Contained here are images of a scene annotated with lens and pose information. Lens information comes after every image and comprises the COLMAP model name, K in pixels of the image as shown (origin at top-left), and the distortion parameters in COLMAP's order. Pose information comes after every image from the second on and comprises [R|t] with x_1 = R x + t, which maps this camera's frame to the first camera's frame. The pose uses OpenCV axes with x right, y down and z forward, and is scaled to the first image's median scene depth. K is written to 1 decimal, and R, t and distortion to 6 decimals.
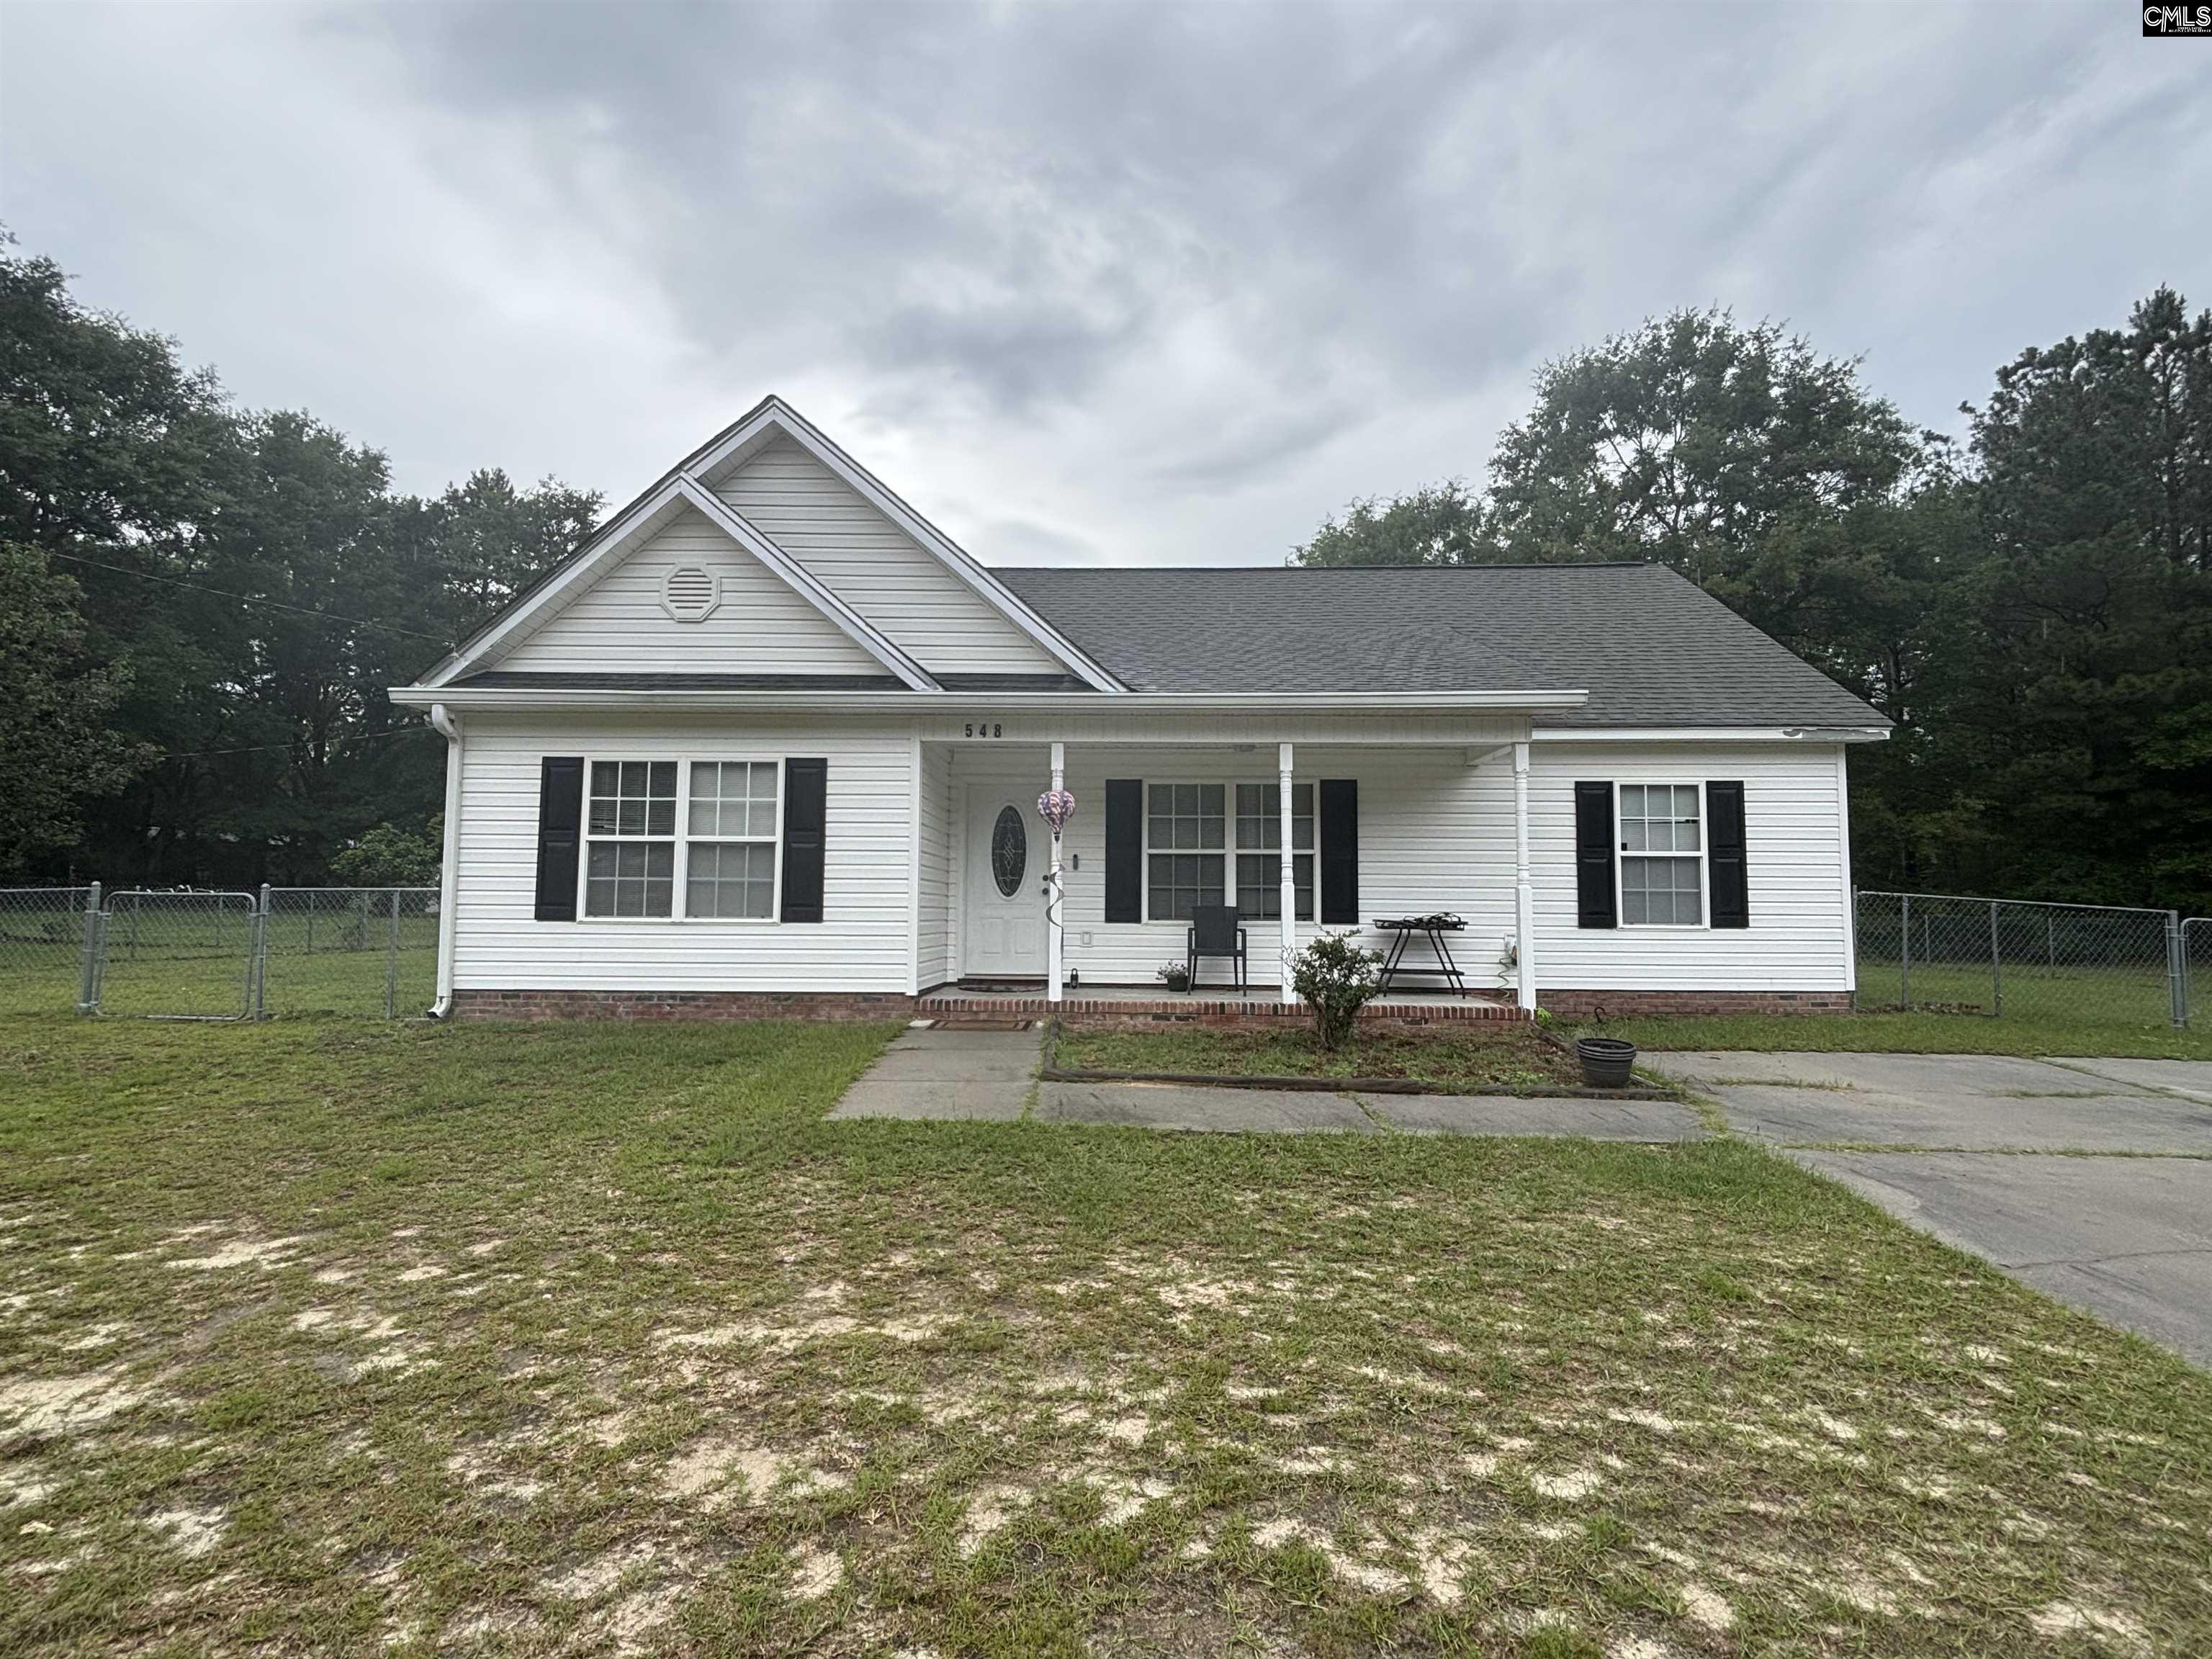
lens RADIAL K [[1072.1, 0, 1117.0], [0, 1072.1, 820.7], [0, 0, 1]] dist [-0.004238, -0.000796]
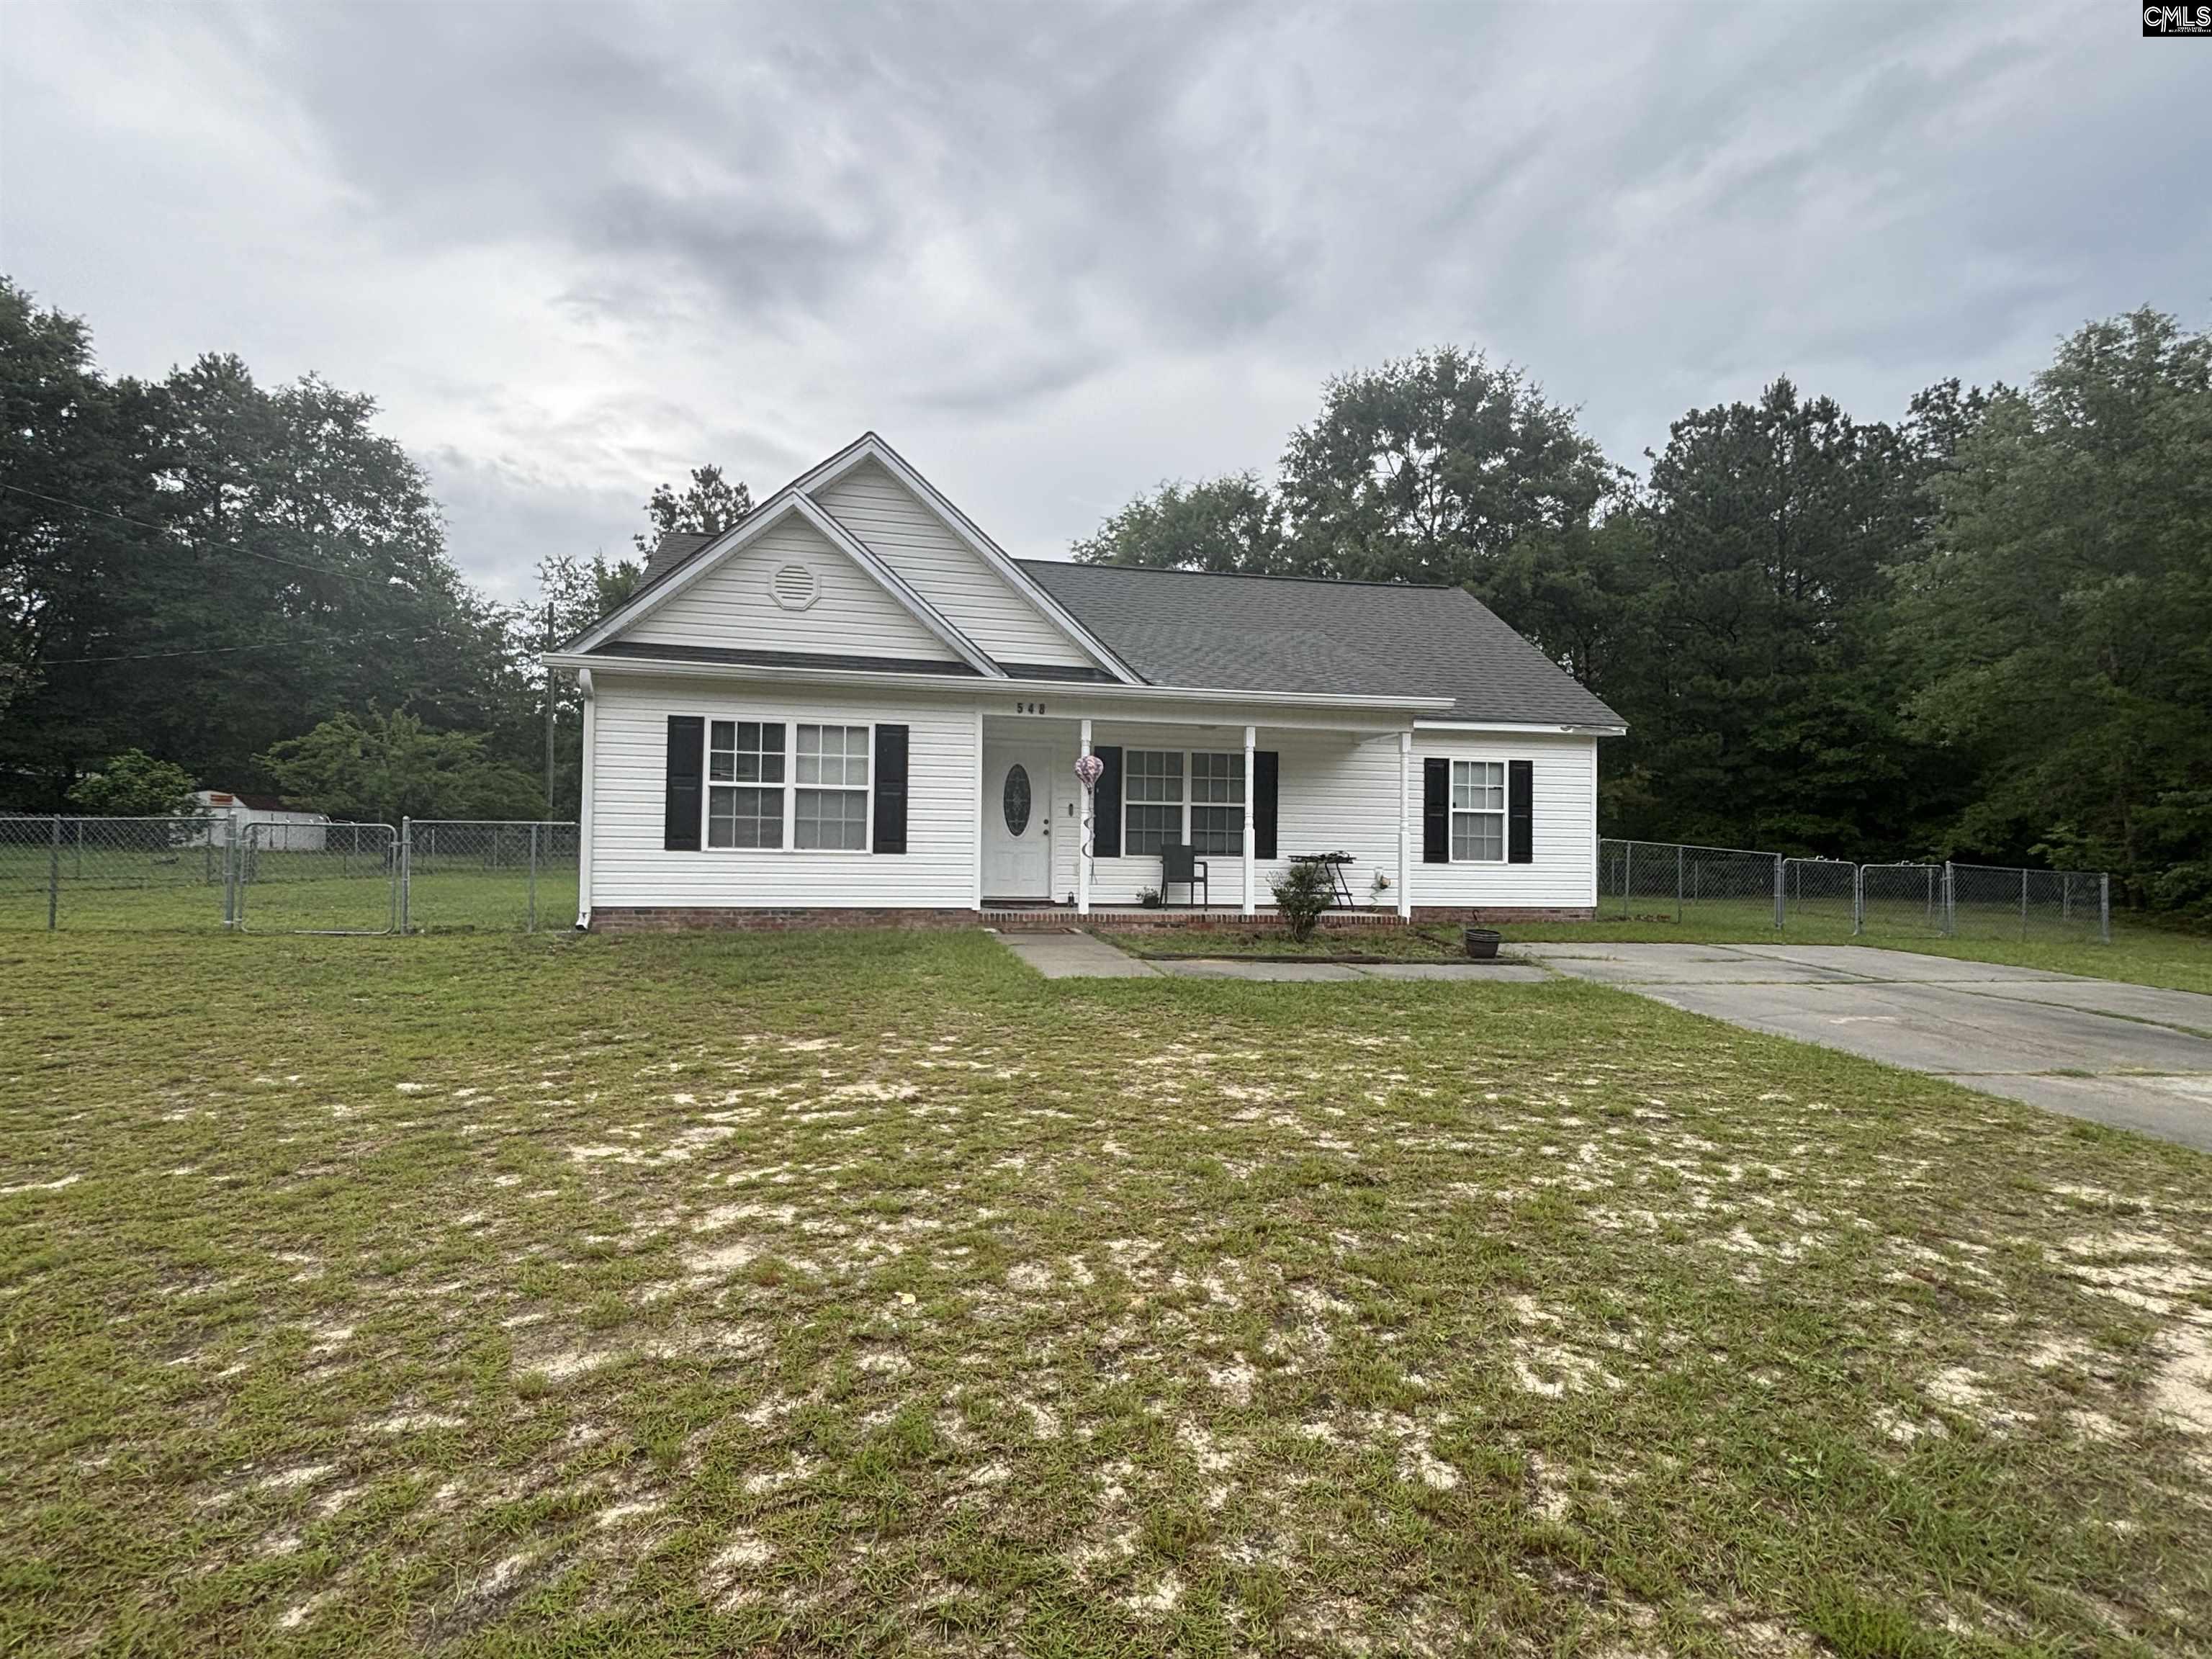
lens RADIAL K [[1072.1, 0, 1102.2], [0, 1072.1, 828.8], [0, 0, 1]] dist [-0.004238, -0.000796]
pose [[0.973185, 0.013589, 0.229624, -0.303264], [-0.027499, 0.997967, 0.057487, -0.013439], [-0.228376, -0.062260, 0.971580, -0.265340]]
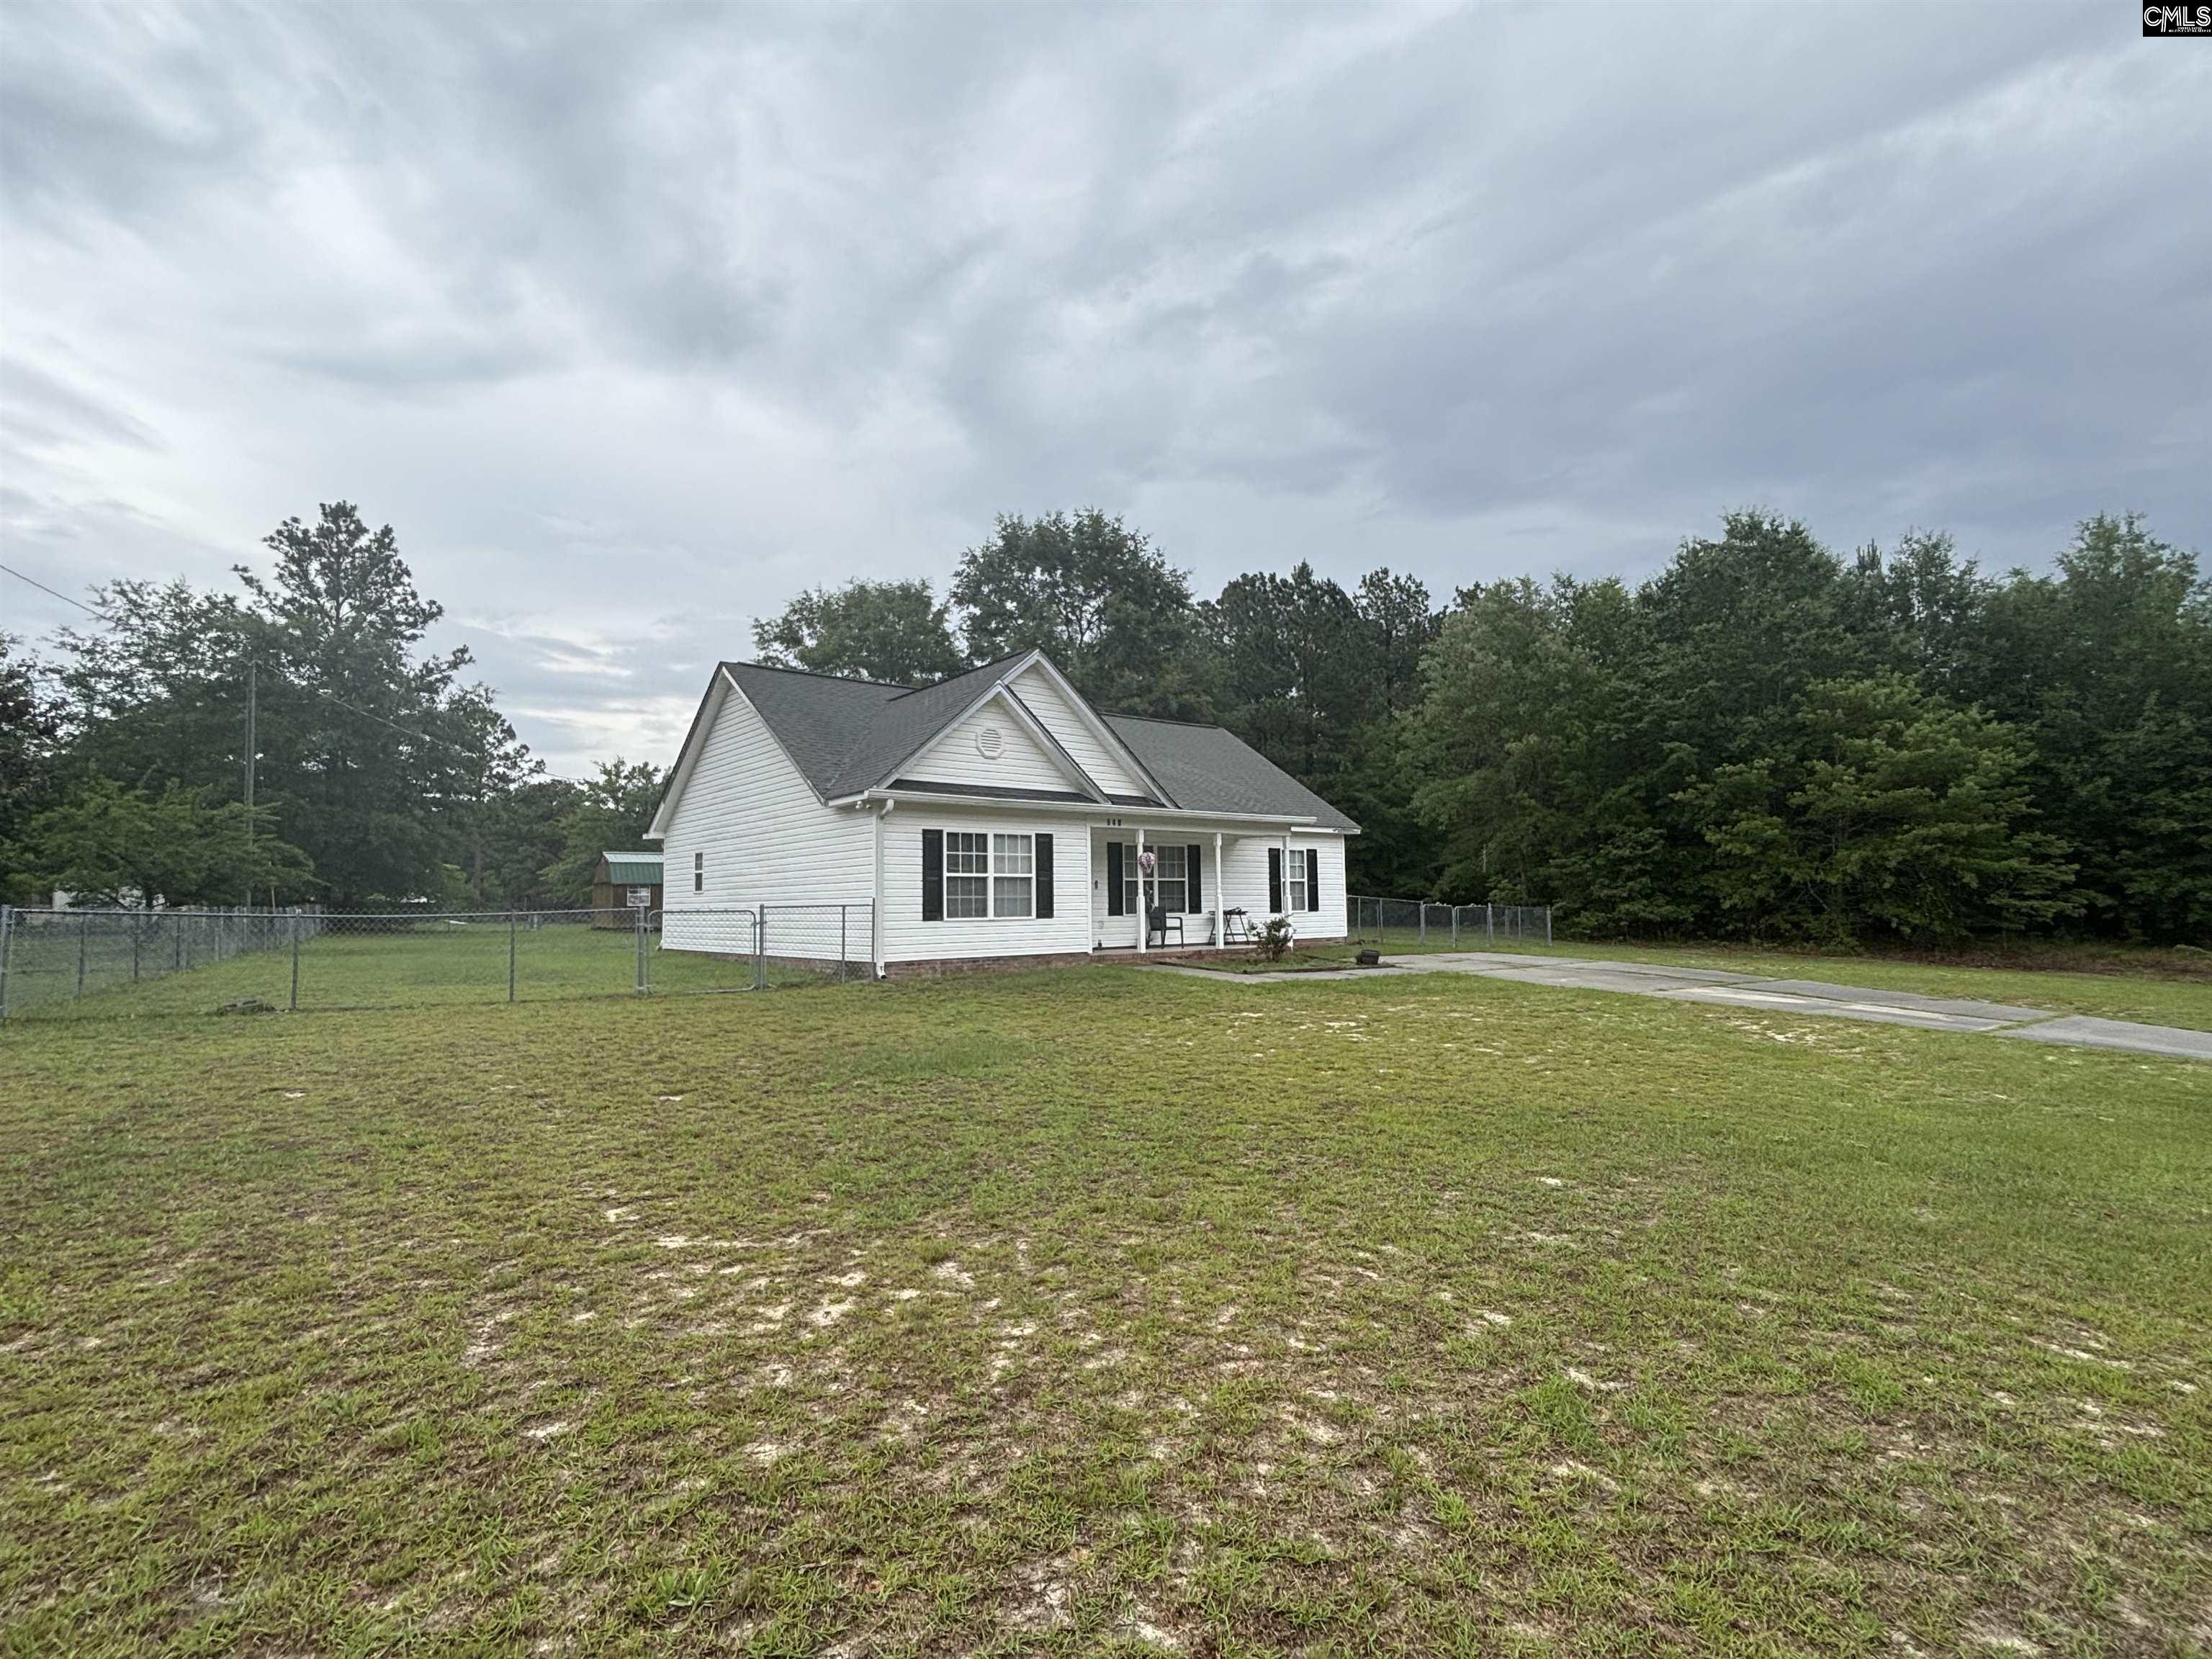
lens RADIAL K [[1072.1, 0, 1117.1], [0, 1072.1, 859.0], [0, 0, 1]] dist [-0.004238, -0.000796]
pose [[0.750477, 0.011247, 0.660800, -1.324625], [-0.035480, 0.999099, 0.023290, -0.056354], [-0.659943, -0.040924, 0.750200, -0.491804]]
